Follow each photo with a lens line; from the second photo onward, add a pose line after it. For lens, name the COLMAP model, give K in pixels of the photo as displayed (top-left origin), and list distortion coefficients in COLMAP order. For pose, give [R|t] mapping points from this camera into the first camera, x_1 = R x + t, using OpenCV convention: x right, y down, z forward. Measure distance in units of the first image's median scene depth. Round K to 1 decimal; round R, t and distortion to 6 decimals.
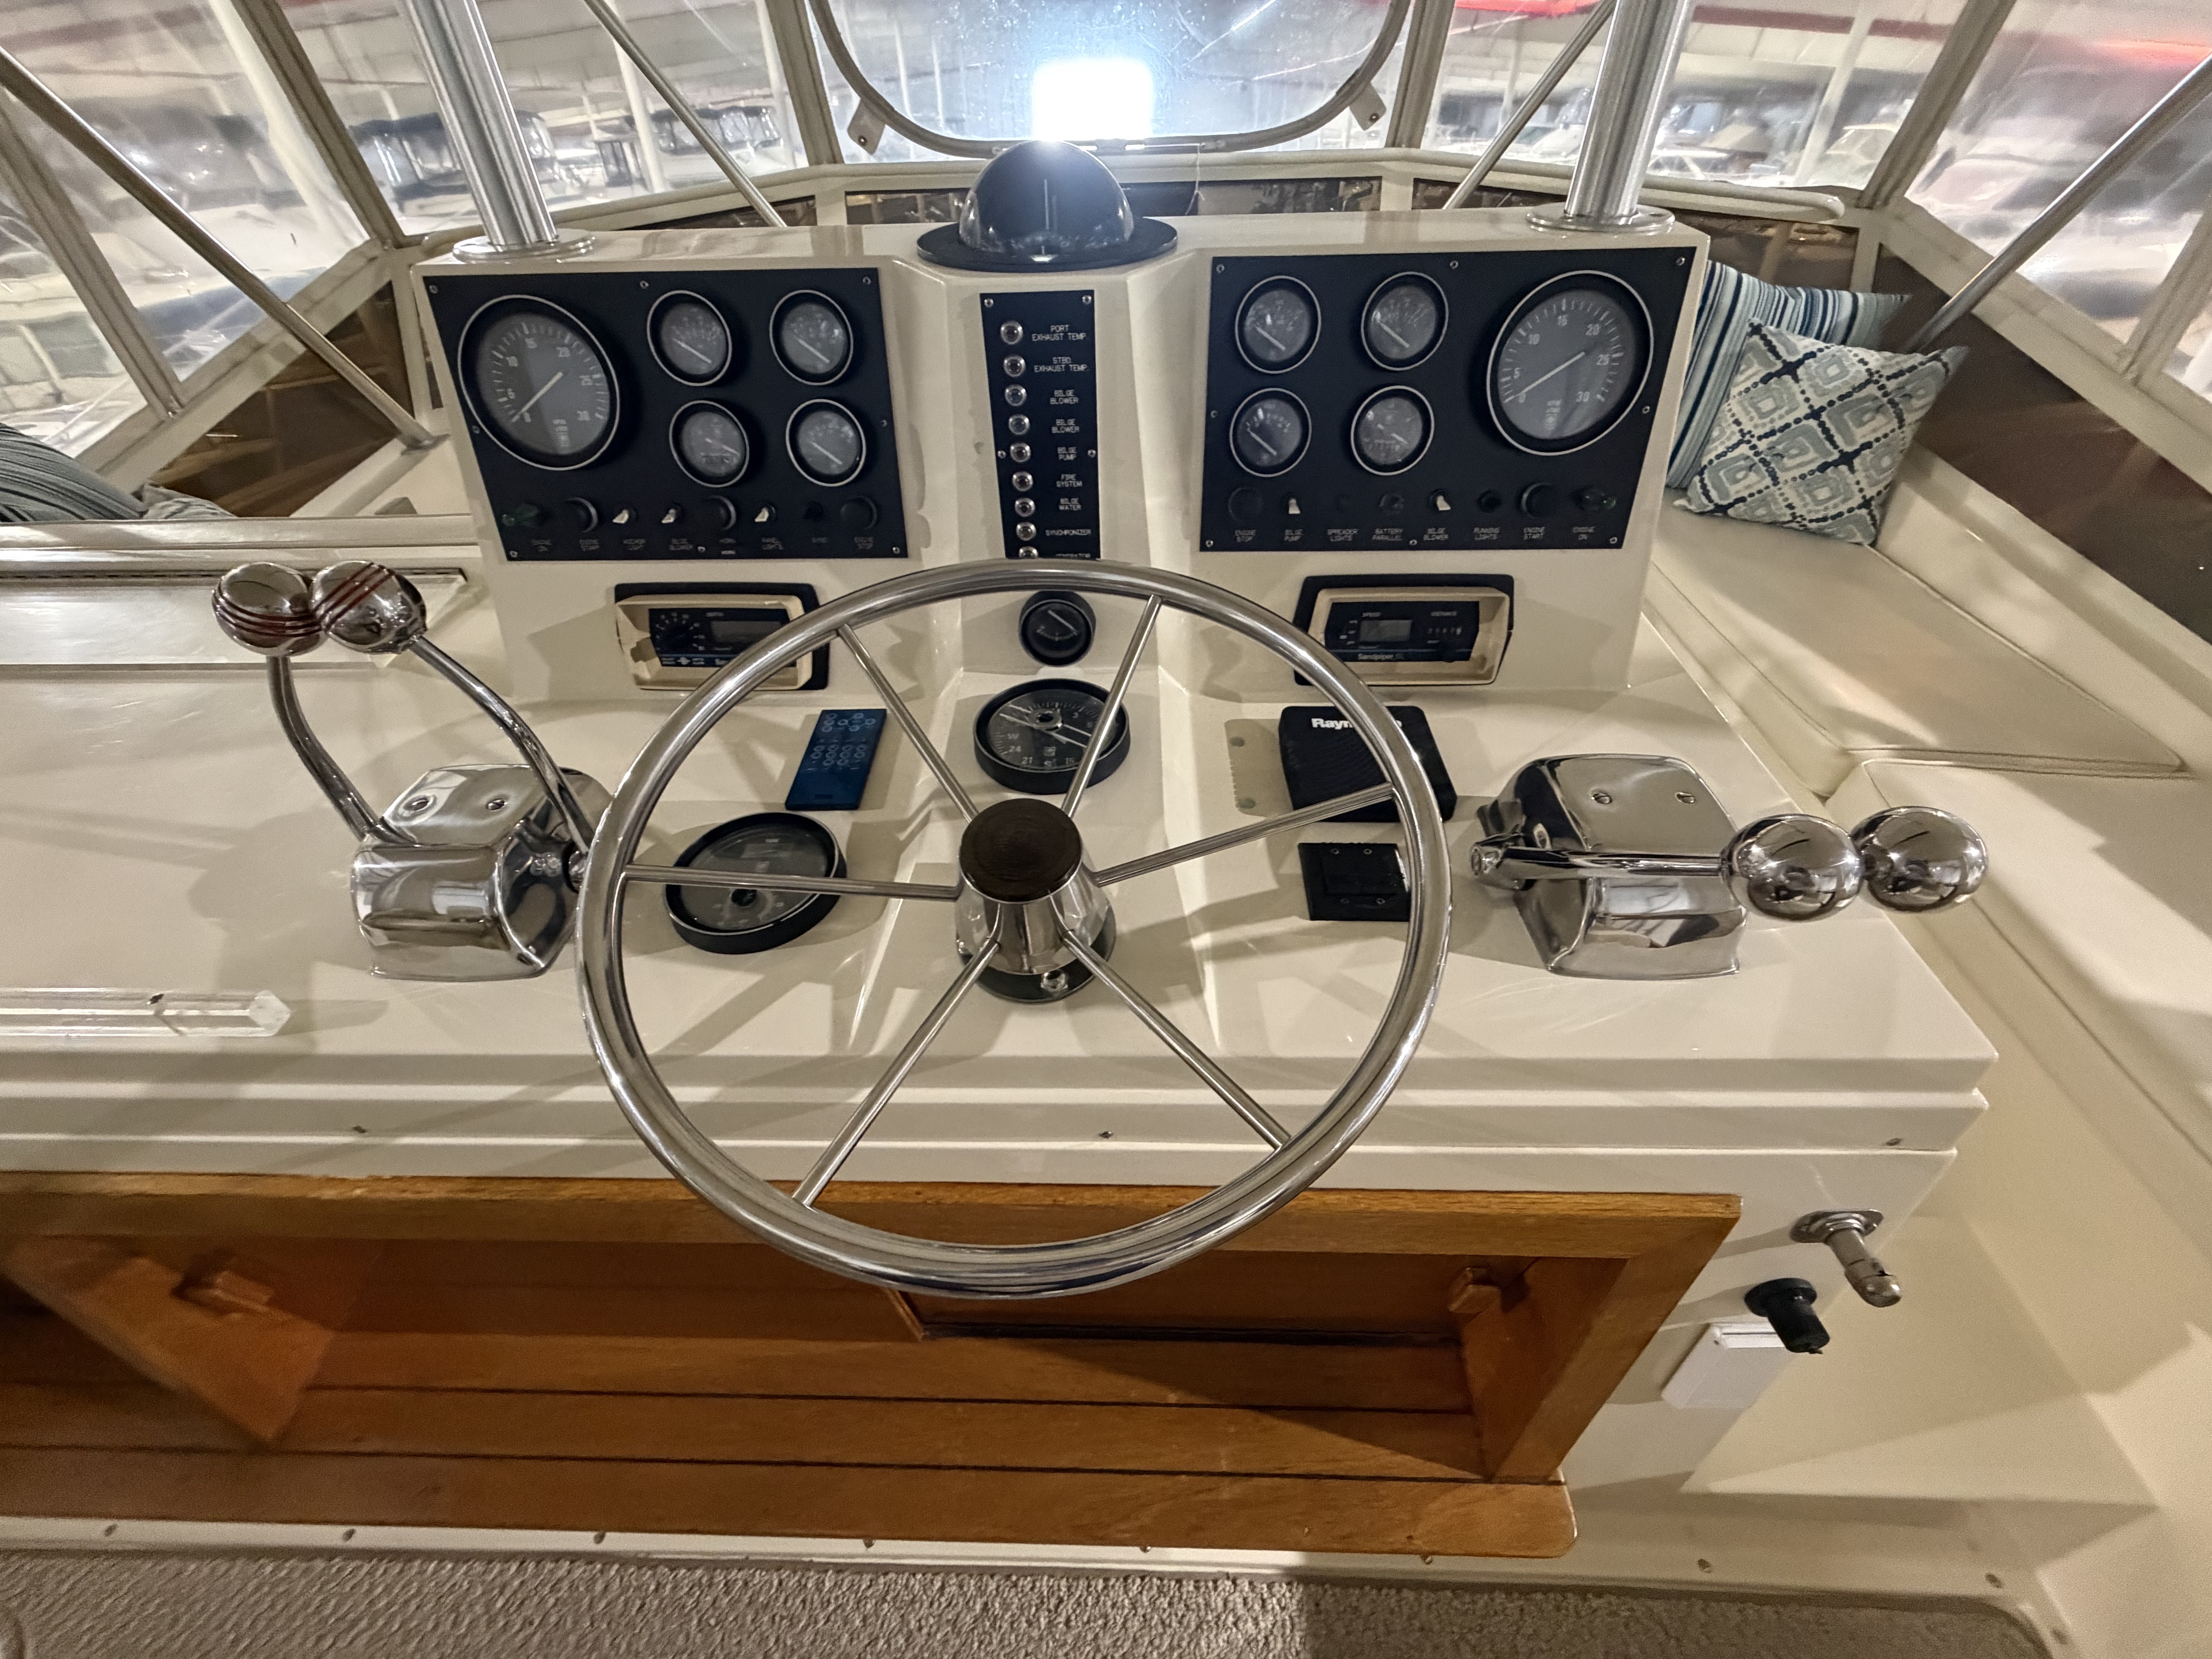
lens RADIAL K [[881.8, 0, 1100.0], [0, 881.8, 827.6], [0, 0, 1]] dist [-0.000754, -0.000281]
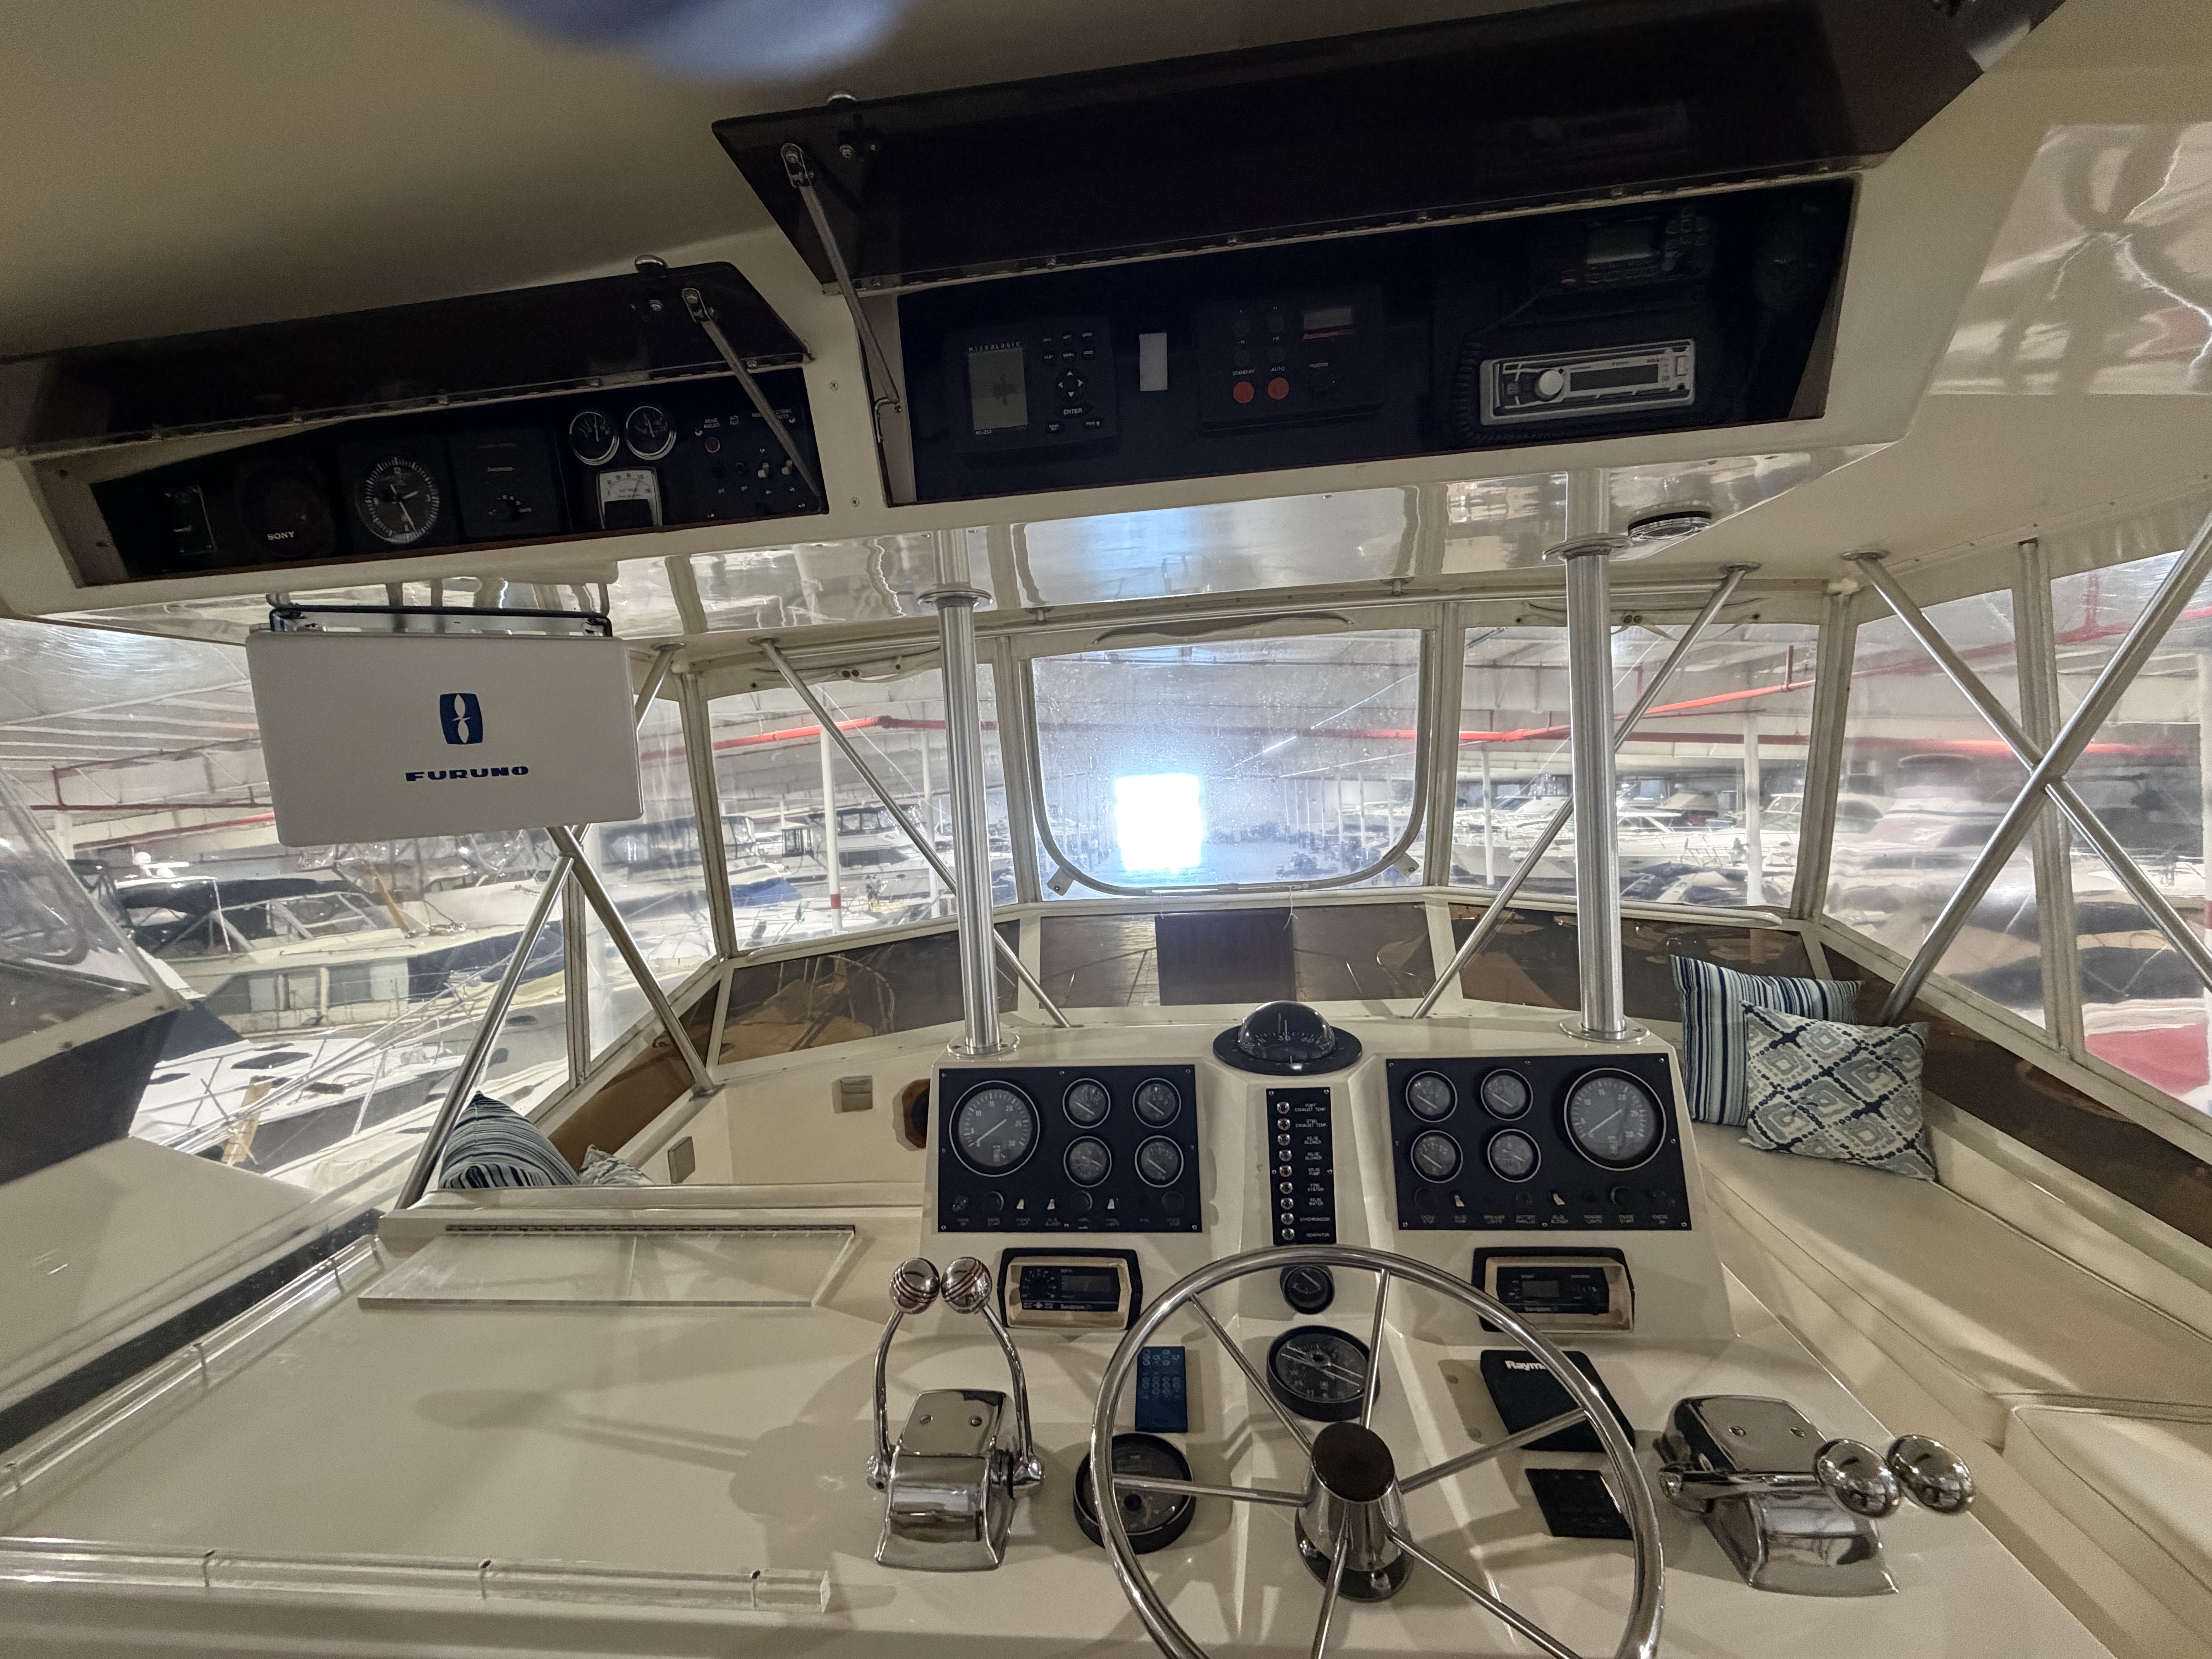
lens RADIAL K [[878.2, 0, 1098.3], [0, 878.2, 827.9], [0, 0, 1]] dist [-0.000241, -0.000109]
pose [[0.997046, -0.027014, -0.071903, -0.271008], [-0.021730, 0.798669, -0.601378, 0.050279], [0.073672, 0.601163, 0.795723, -0.637987]]
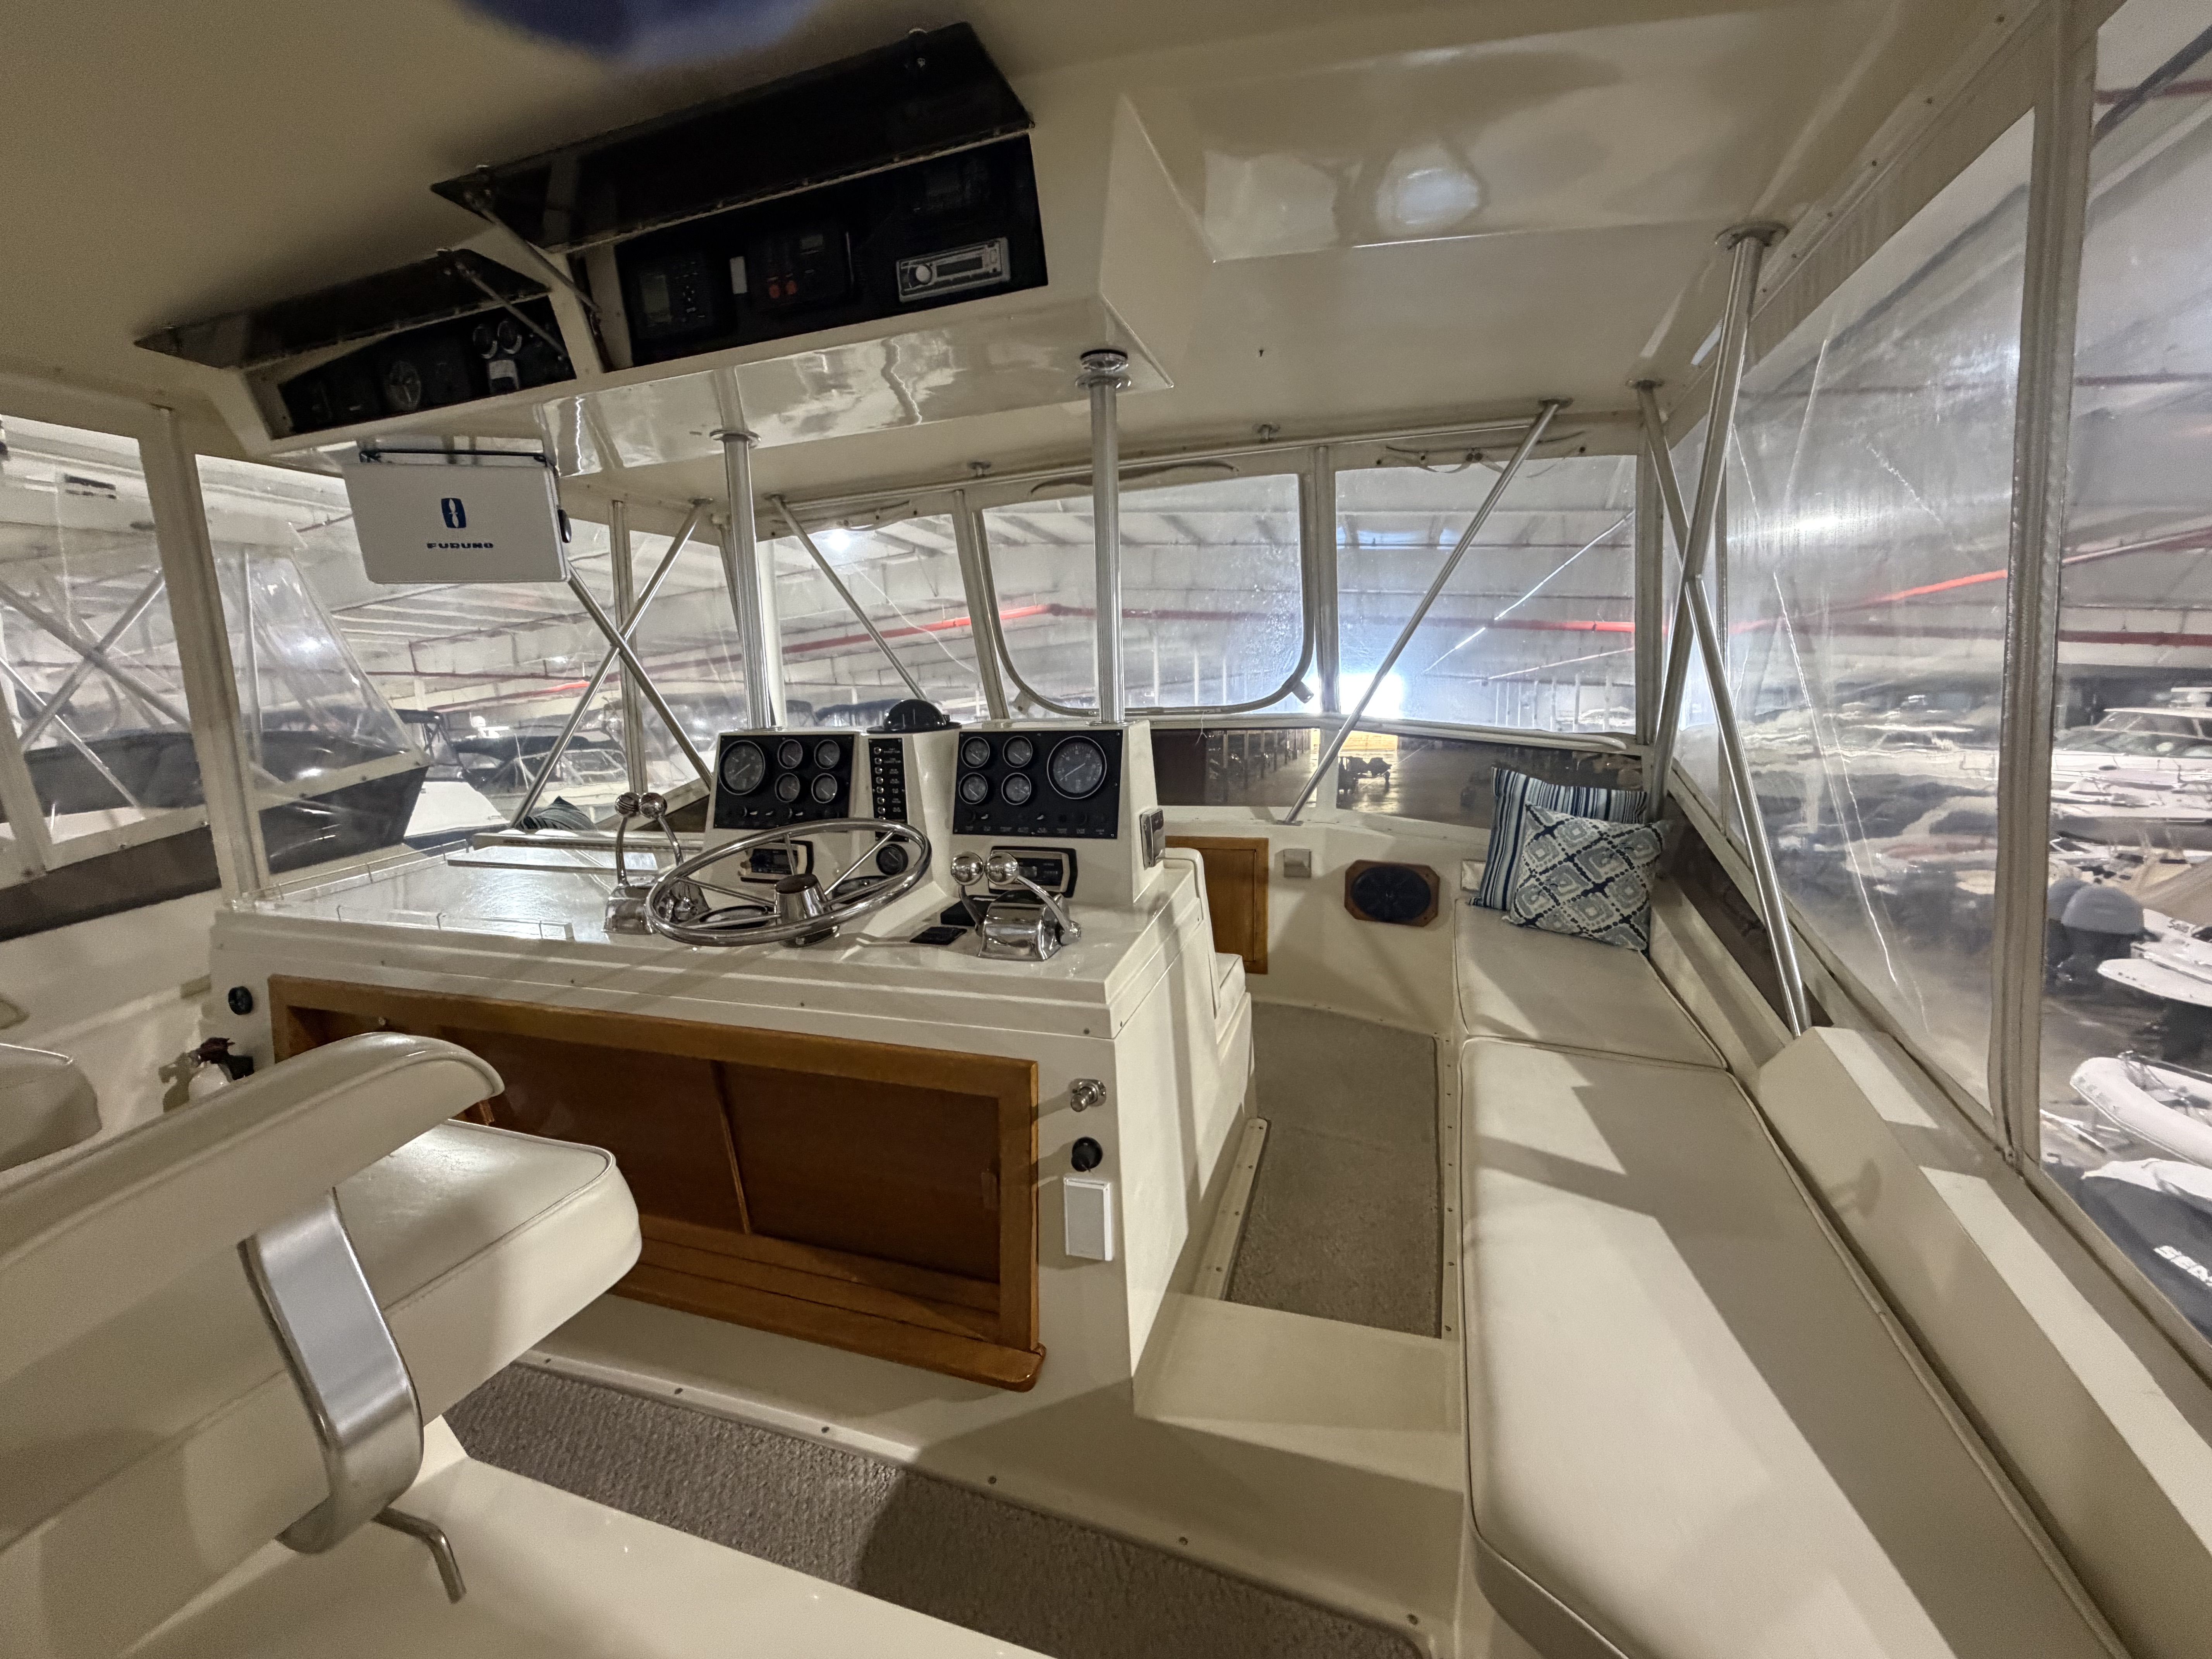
lens RADIAL K [[881.8, 0, 1100.0], [0, 881.8, 827.6], [0, 0, 1]] dist [-0.000754, -0.000281]
pose [[0.956818, 0.039221, -0.288030, 1.187881], [-0.181388, 0.854839, -0.486157, 0.765444], [0.227152, 0.517409, 0.825040, -0.898259]]
